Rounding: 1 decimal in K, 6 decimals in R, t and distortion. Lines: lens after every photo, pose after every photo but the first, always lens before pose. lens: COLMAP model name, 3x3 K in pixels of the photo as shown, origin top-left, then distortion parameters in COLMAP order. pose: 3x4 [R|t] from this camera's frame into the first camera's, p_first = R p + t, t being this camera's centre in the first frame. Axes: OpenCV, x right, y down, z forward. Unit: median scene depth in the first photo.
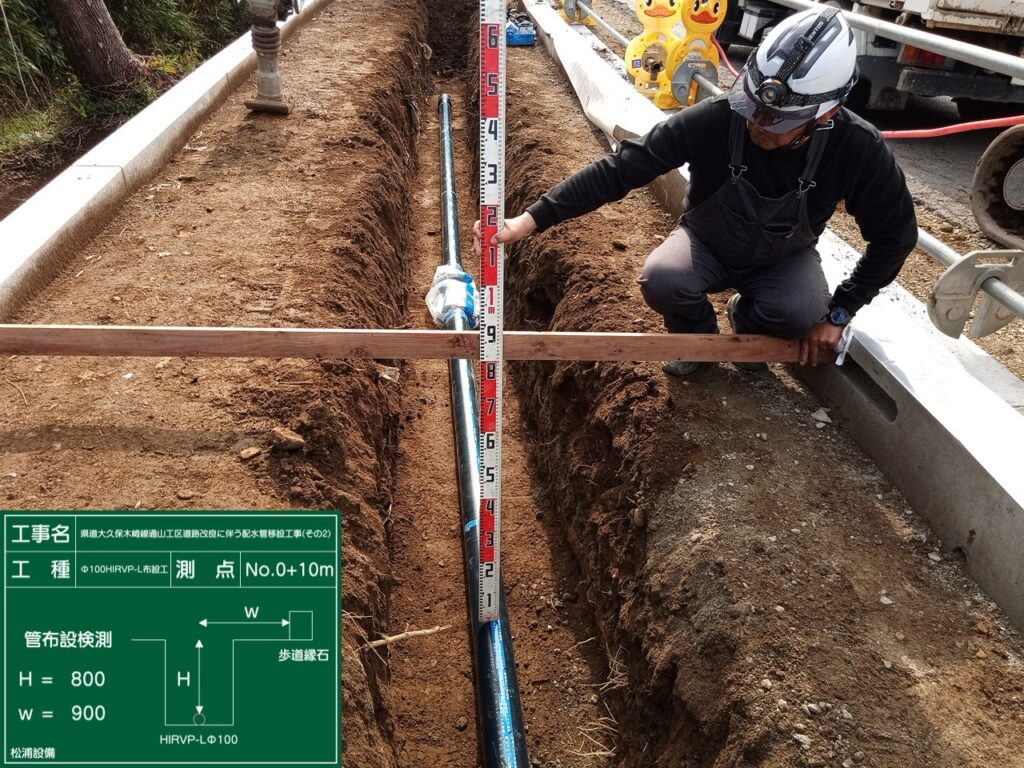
lens RADIAL K [[779.9, 0, 512.0], [0, 779.9, 384.0], [0, 0, 1]] dist [0.042770, -0.021234]
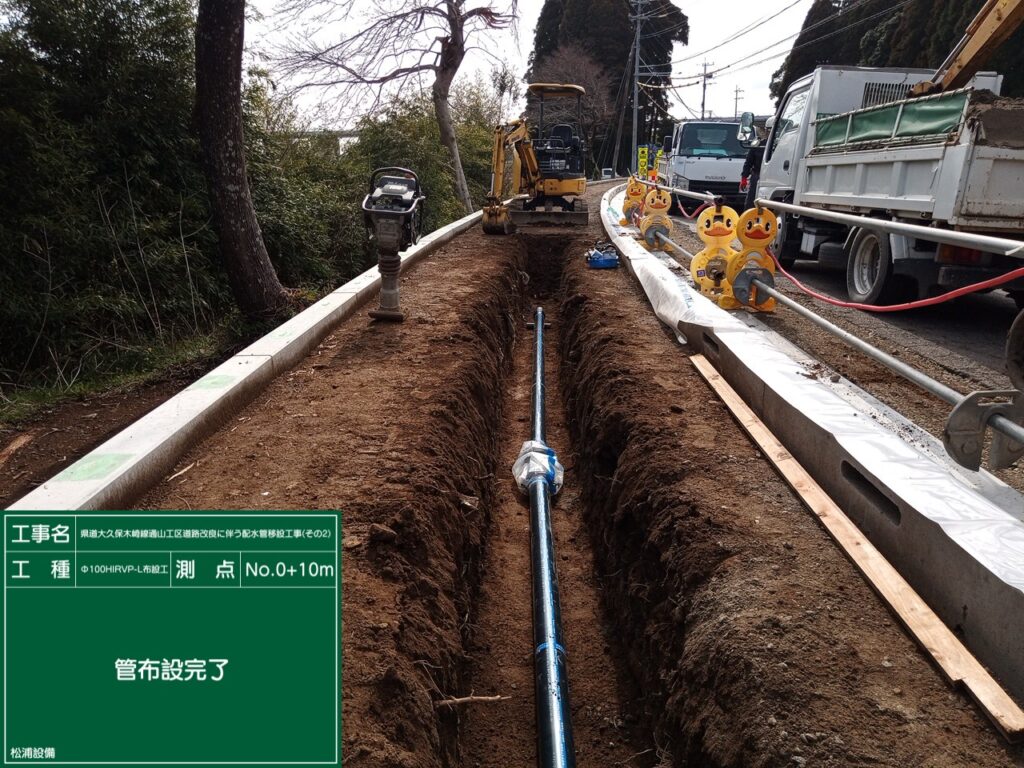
lens RADIAL K [[779.9, 0, 512.0], [0, 779.9, 384.0], [0, 0, 1]] dist [0.042770, -0.021234]
pose [[0.991382, -0.019805, -0.129501, 0.049621], [-0.016497, 0.961765, -0.273378, 0.107805], [0.129963, 0.273158, 0.953150, -0.136036]]
